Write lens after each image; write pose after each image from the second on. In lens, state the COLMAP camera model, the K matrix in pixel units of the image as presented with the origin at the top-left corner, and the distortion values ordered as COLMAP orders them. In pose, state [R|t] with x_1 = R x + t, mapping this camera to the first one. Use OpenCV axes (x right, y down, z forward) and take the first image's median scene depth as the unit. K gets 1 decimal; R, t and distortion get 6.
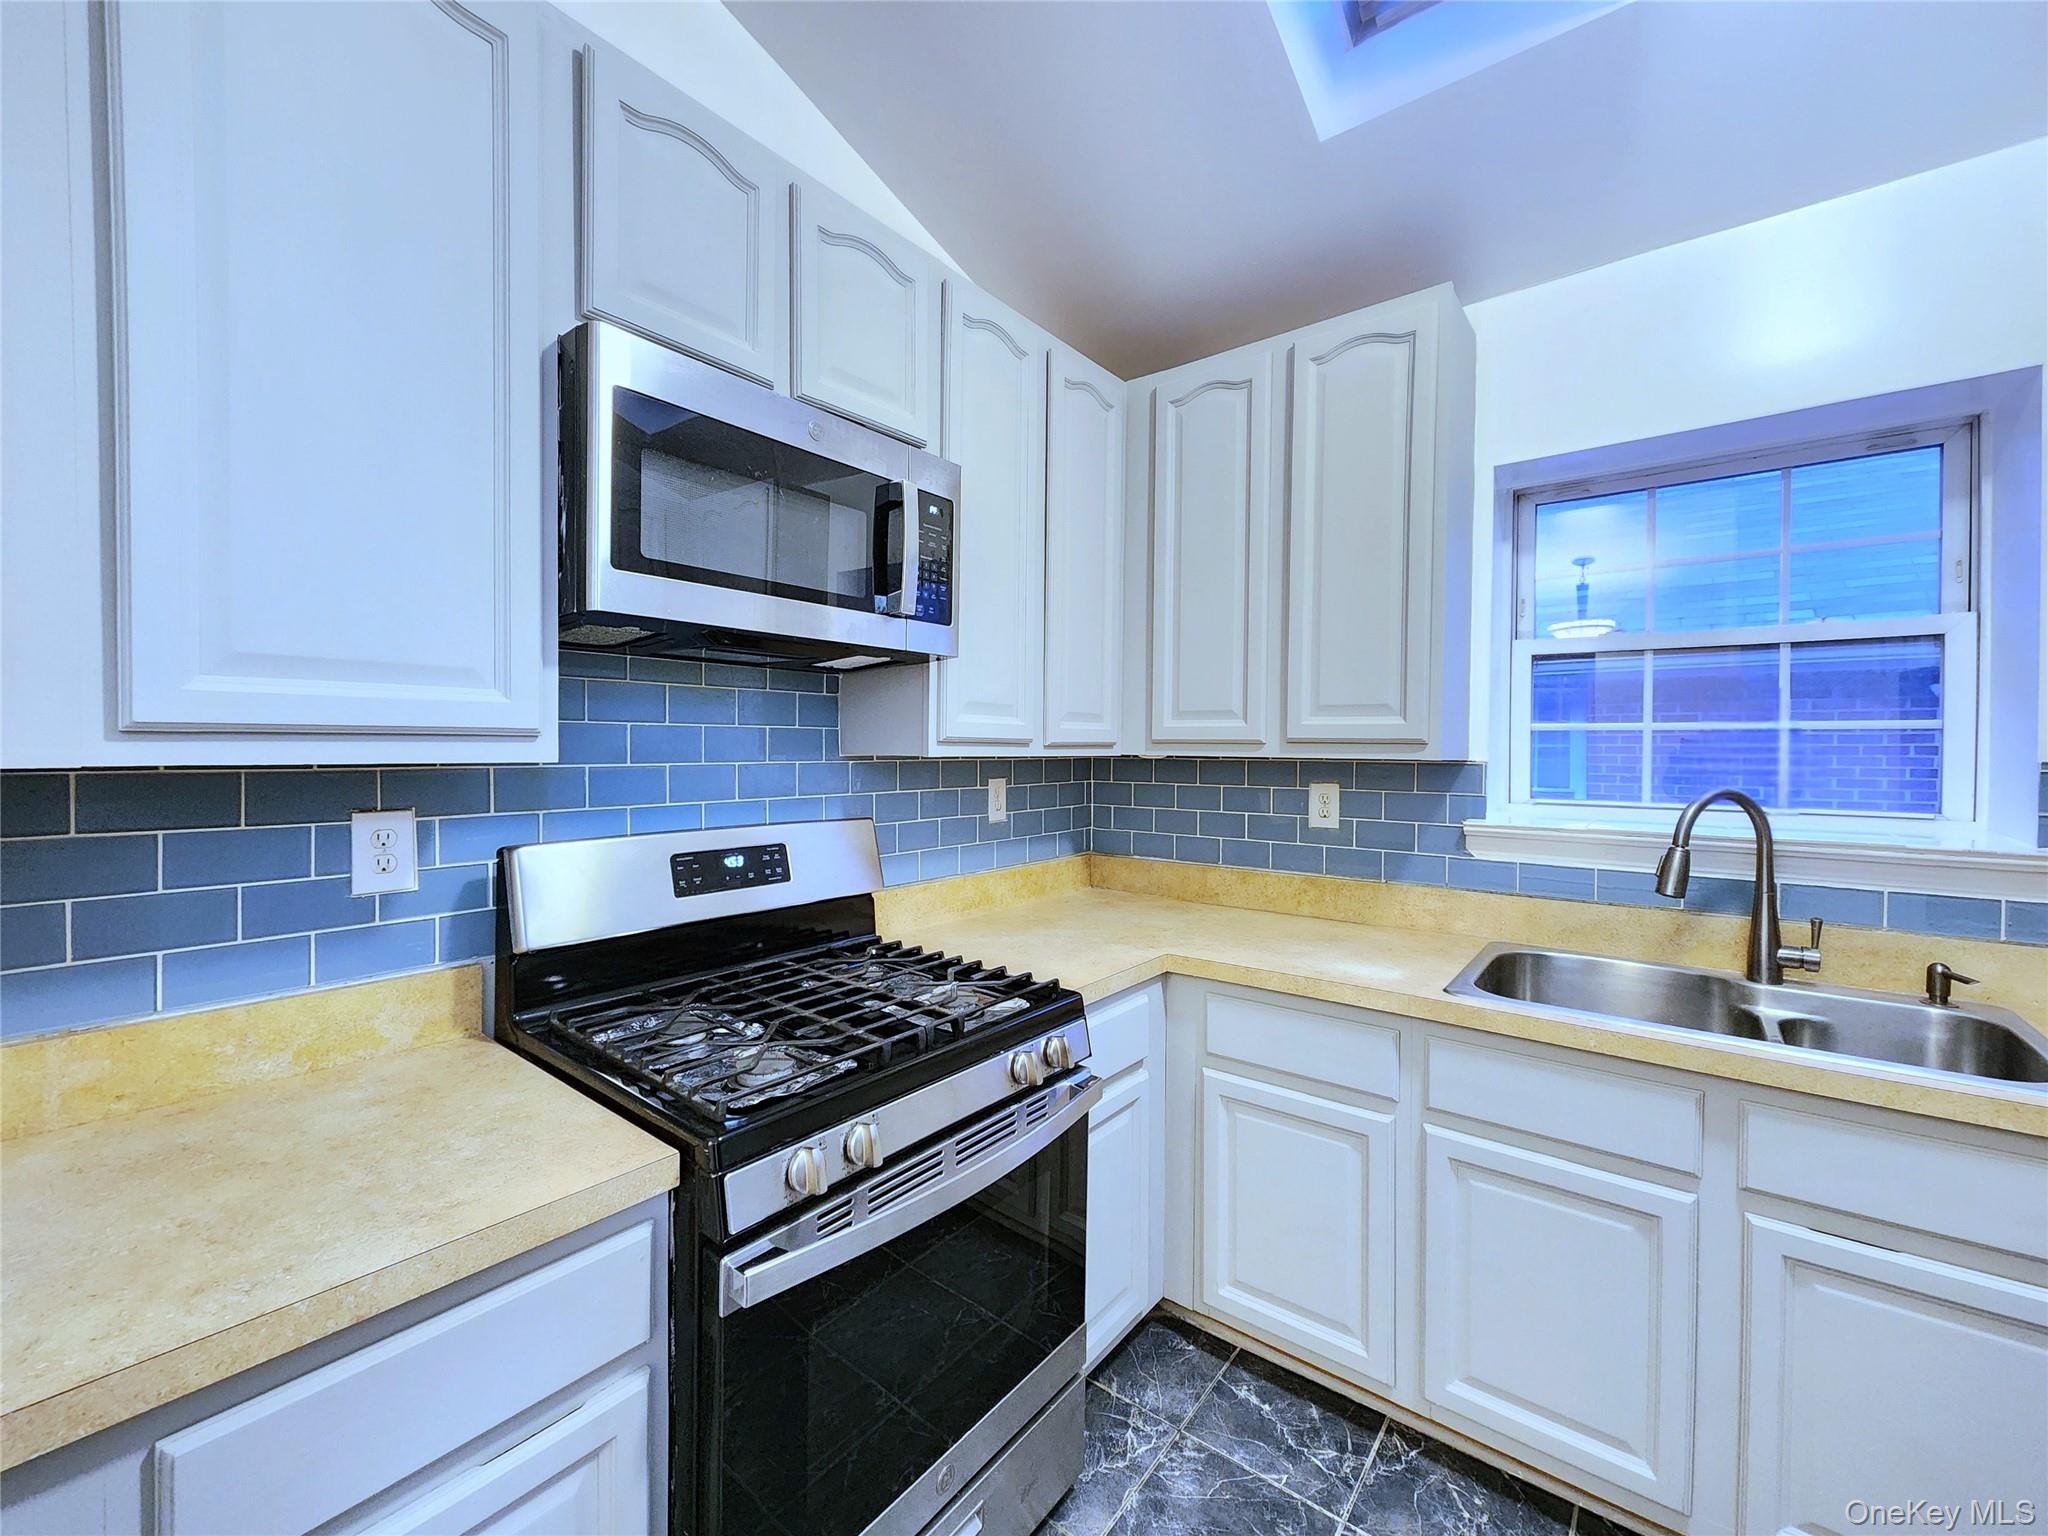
lens RADIAL K [[822.8, 0, 1021.1], [0, 822.8, 755.2], [0, 0, 1]] dist [0.000186, -0.000261]
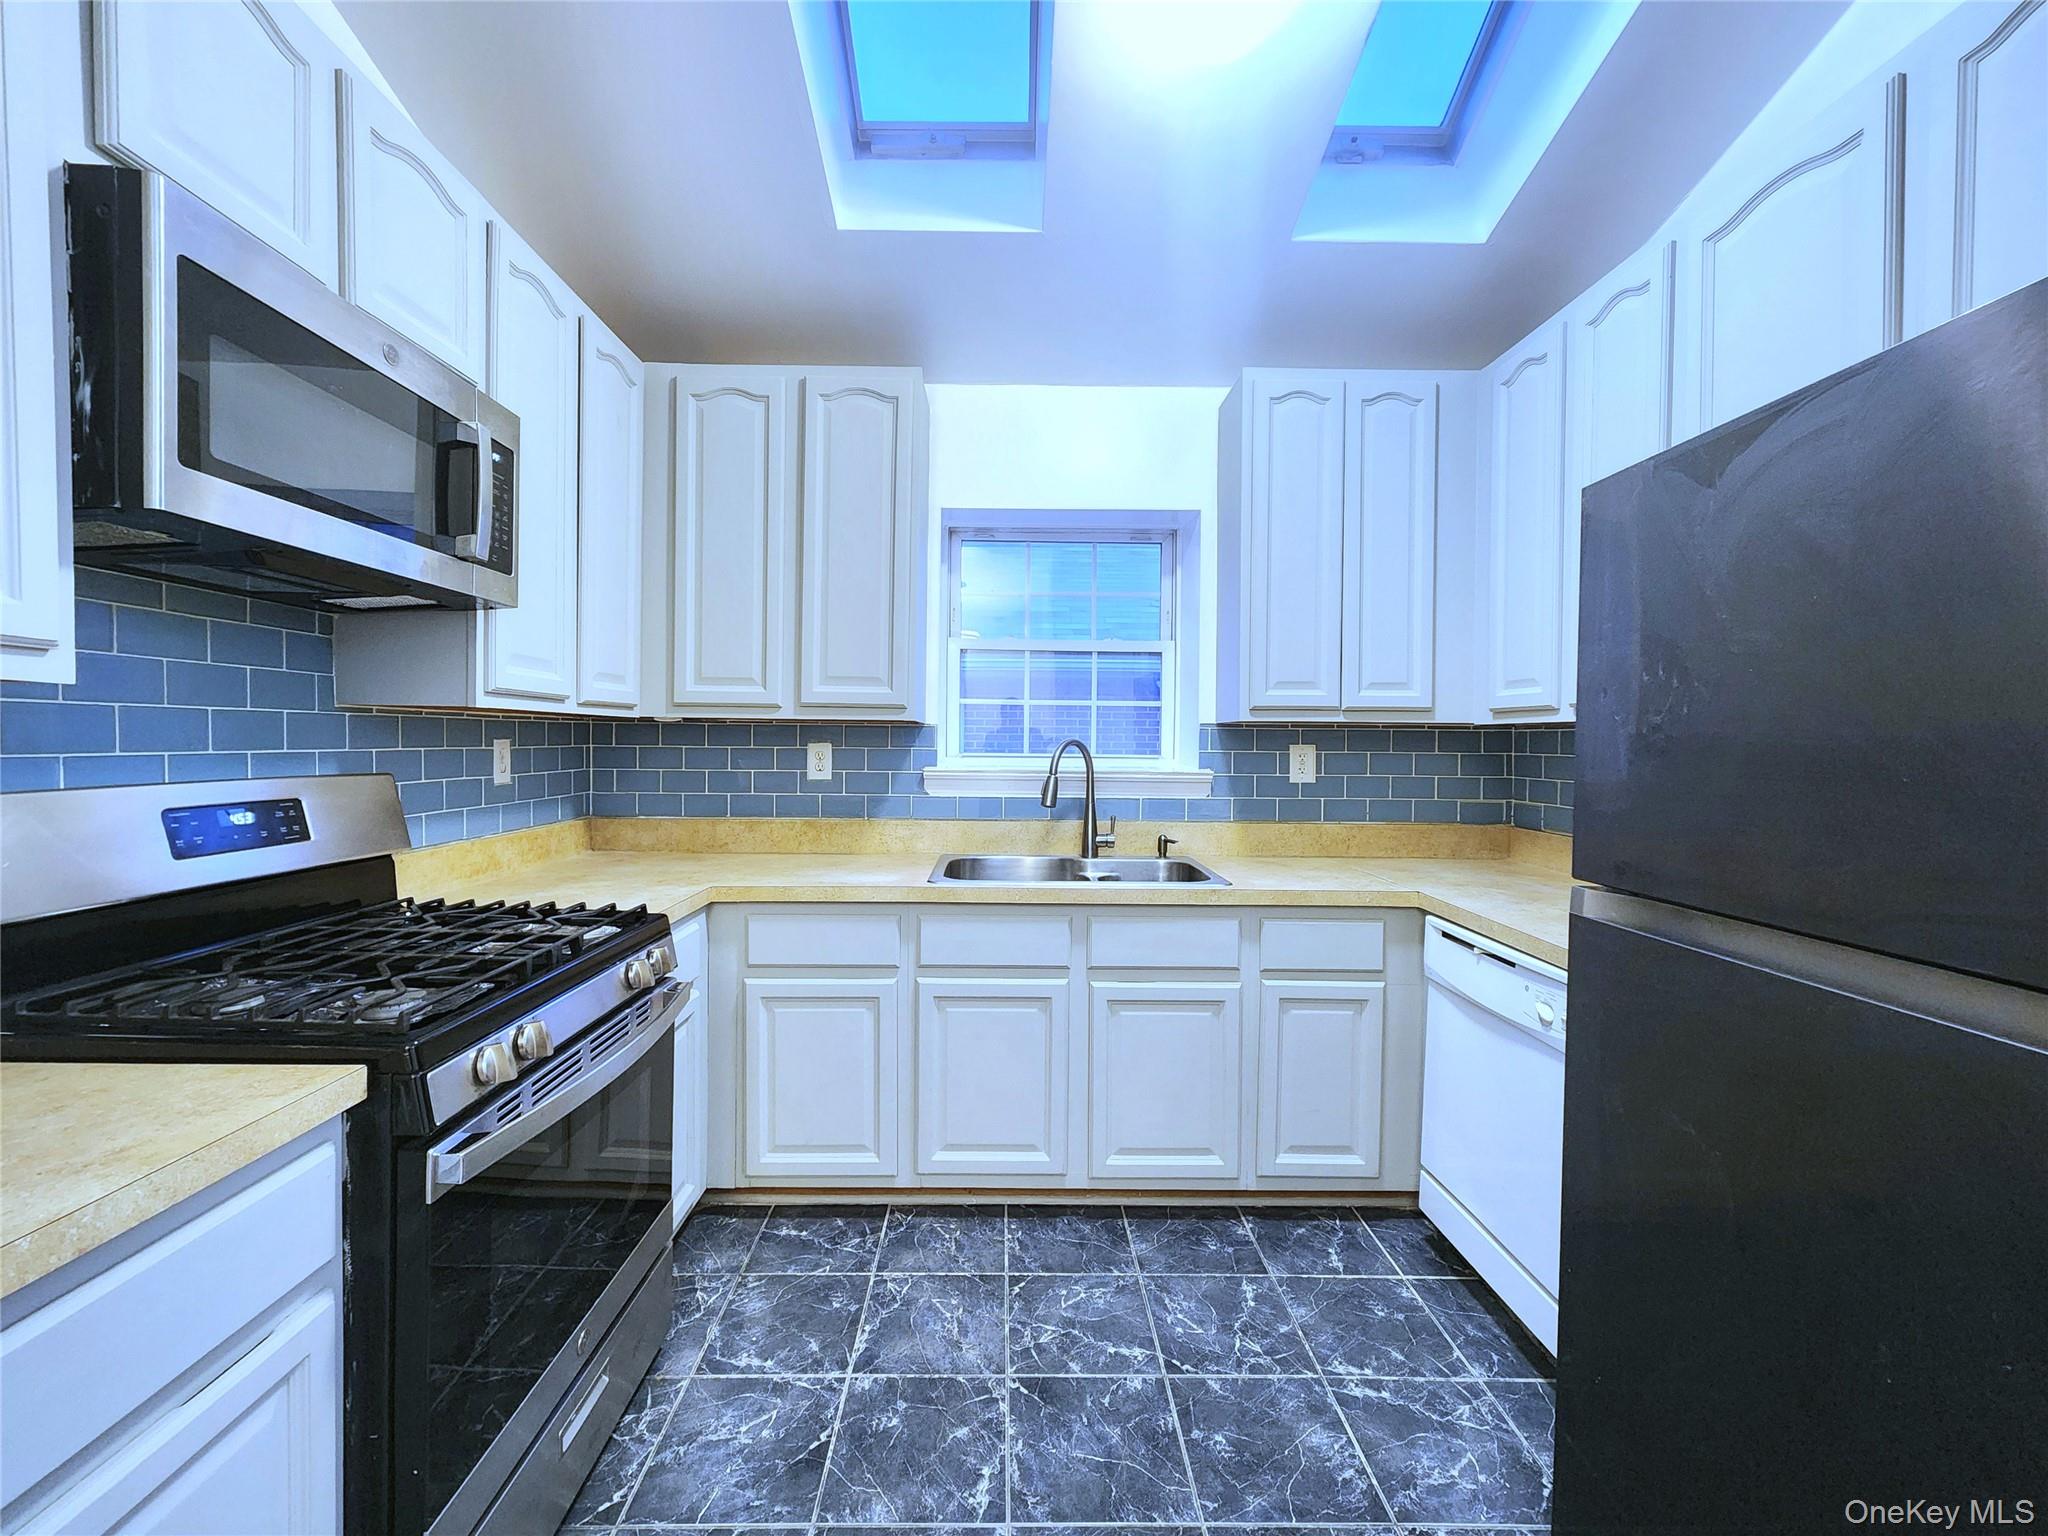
lens RADIAL K [[832.9, 0, 995.7], [0, 832.9, 757.1], [0, 0, 1]] dist [0.013613, -0.006785]
pose [[0.783682, -0.009386, 0.621091, -0.262969], [0.000246, 0.999890, 0.014799, 0.050202], [-0.621162, -0.011445, 0.783599, -0.174026]]
